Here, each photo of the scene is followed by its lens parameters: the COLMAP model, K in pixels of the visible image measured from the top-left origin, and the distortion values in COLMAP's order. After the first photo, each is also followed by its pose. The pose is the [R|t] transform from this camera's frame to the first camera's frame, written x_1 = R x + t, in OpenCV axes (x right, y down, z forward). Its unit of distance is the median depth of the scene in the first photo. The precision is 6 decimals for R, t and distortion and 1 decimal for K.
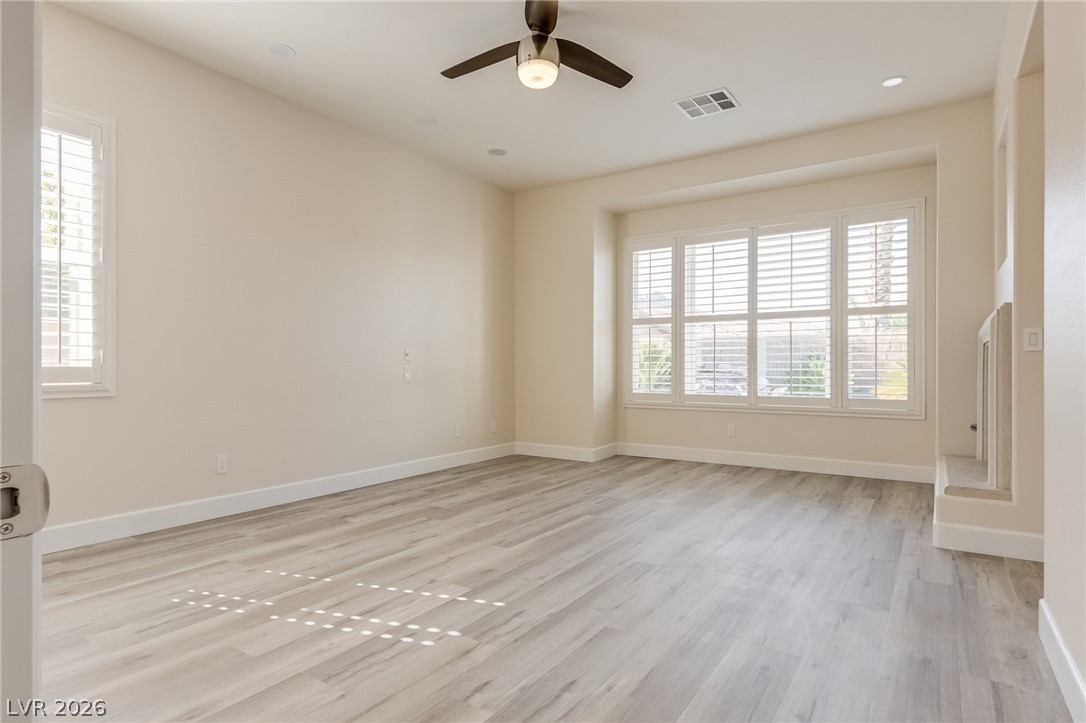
lens RADIAL K [[586.6, 0, 542.1], [0, 586.6, 362.7], [0, 0, 1]] dist [0.006812, -0.001134]
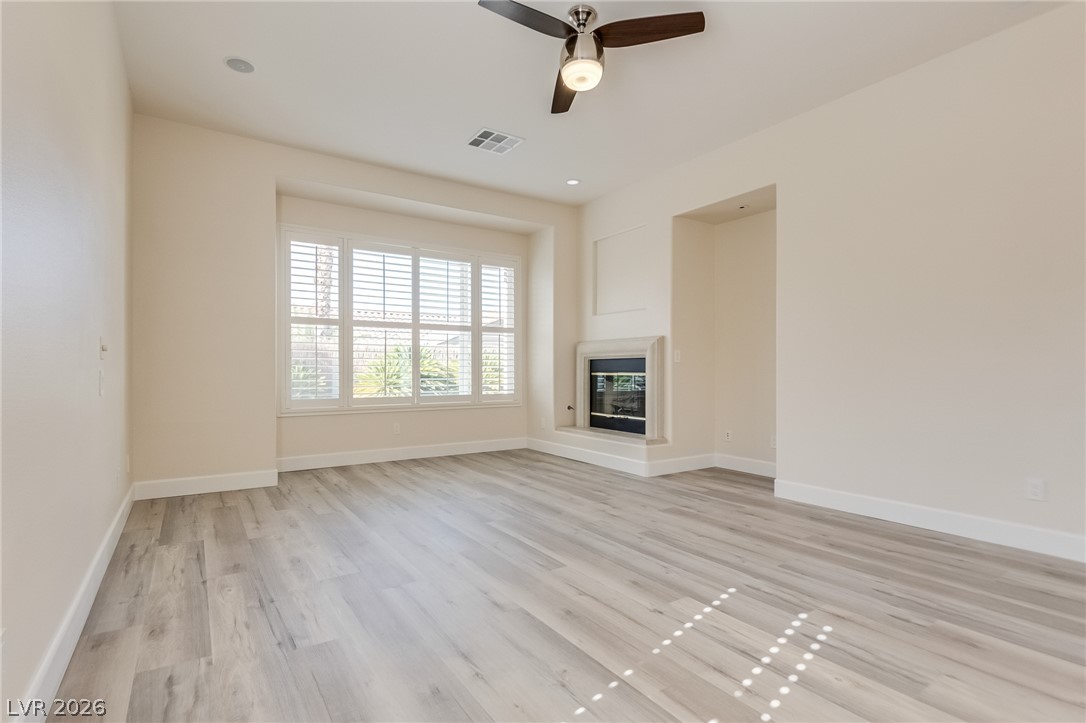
lens RADIAL K [[510.1, 0, 531.6], [0, 510.1, 368.6], [0, 0, 1]] dist [0.003397, -0.003128]
pose [[0.404029, 0.003317, 0.914740, -0.808046], [-0.010473, 0.999945, 0.000999, 0.000081], [-0.914686, -0.009984, 0.404041, 0.708201]]
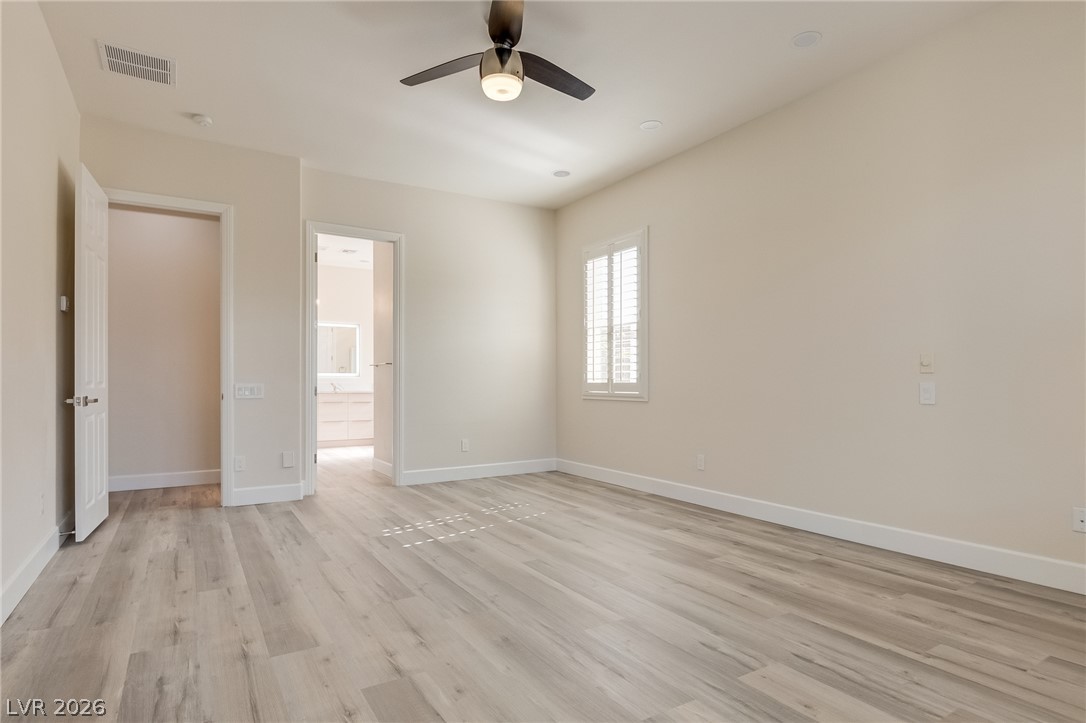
lens RADIAL K [[586.6, 0, 539.6], [0, 586.6, 367.3], [0, 0, 1]] dist [0.006812, -0.001134]
pose [[-0.425444, -0.019440, -0.904776, 0.840181], [0.010941, 0.999586, -0.026622, 0.003656], [0.904919, -0.021225, -0.425055, 1.435502]]
